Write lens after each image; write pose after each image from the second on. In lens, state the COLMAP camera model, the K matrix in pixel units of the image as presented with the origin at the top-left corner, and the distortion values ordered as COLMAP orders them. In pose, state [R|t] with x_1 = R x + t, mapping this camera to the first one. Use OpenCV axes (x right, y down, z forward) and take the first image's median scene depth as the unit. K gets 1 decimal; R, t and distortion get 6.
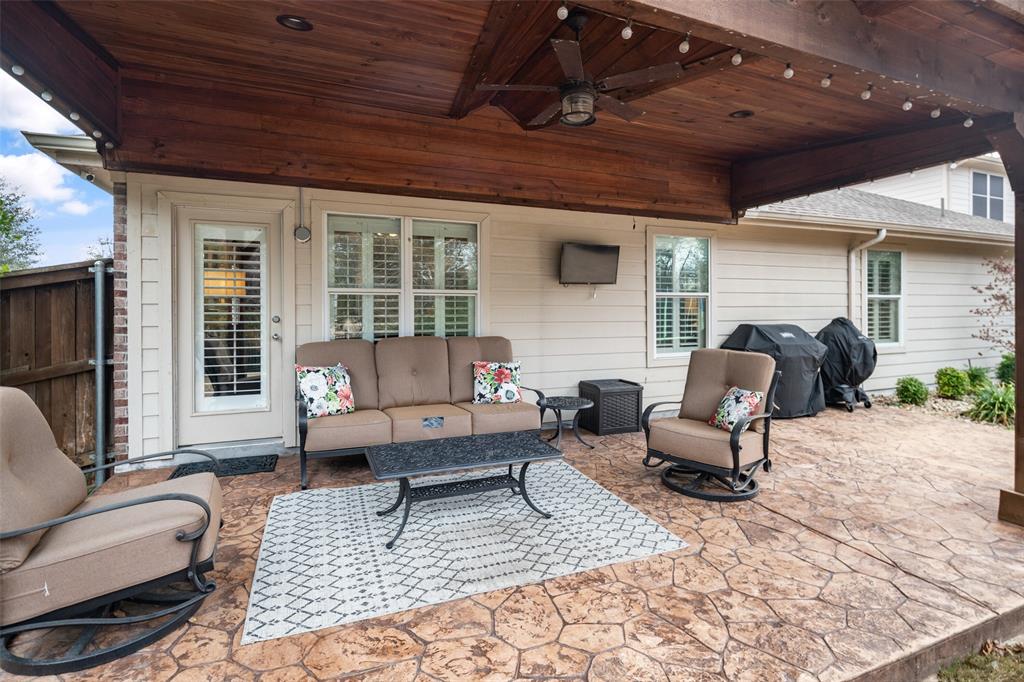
lens RADIAL K [[501.7, 0, 521.7], [0, 501.7, 309.2], [0, 0, 1]] dist [-0.000215, -0.000468]
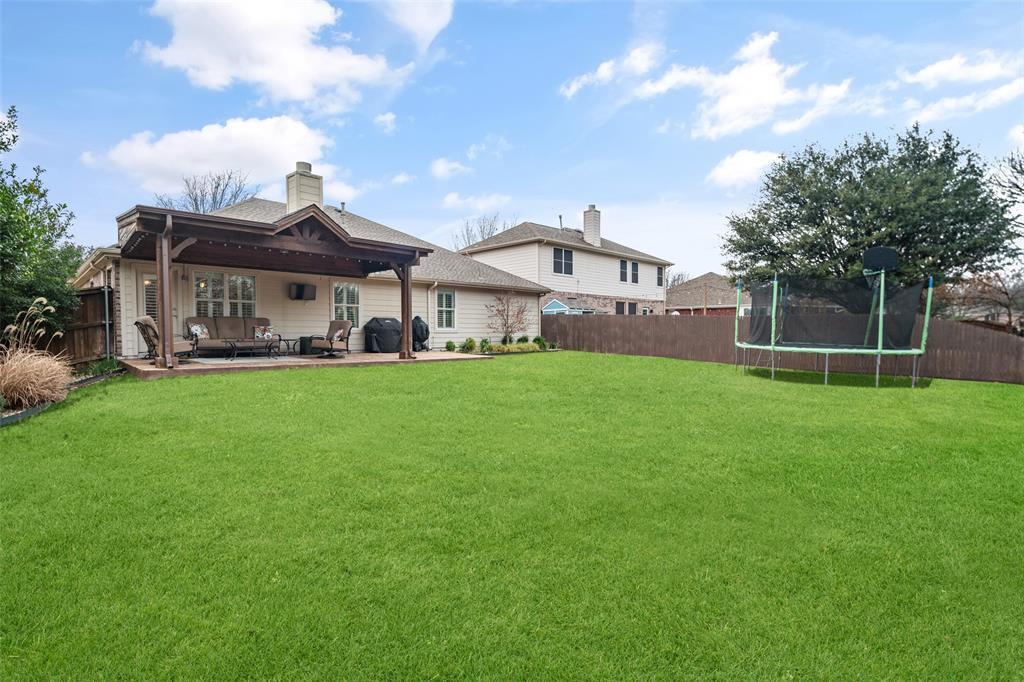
lens RADIAL K [[520.9, 0, 532.6], [0, 520.9, 353.5], [0, 0, 1]] dist [-0.001602, -0.000342]
pose [[0.924578, -0.013118, 0.380766, 0.235484], [-0.000699, 0.999347, 0.036126, 0.153956], [-0.380991, -0.033668, 0.923966, -2.327981]]
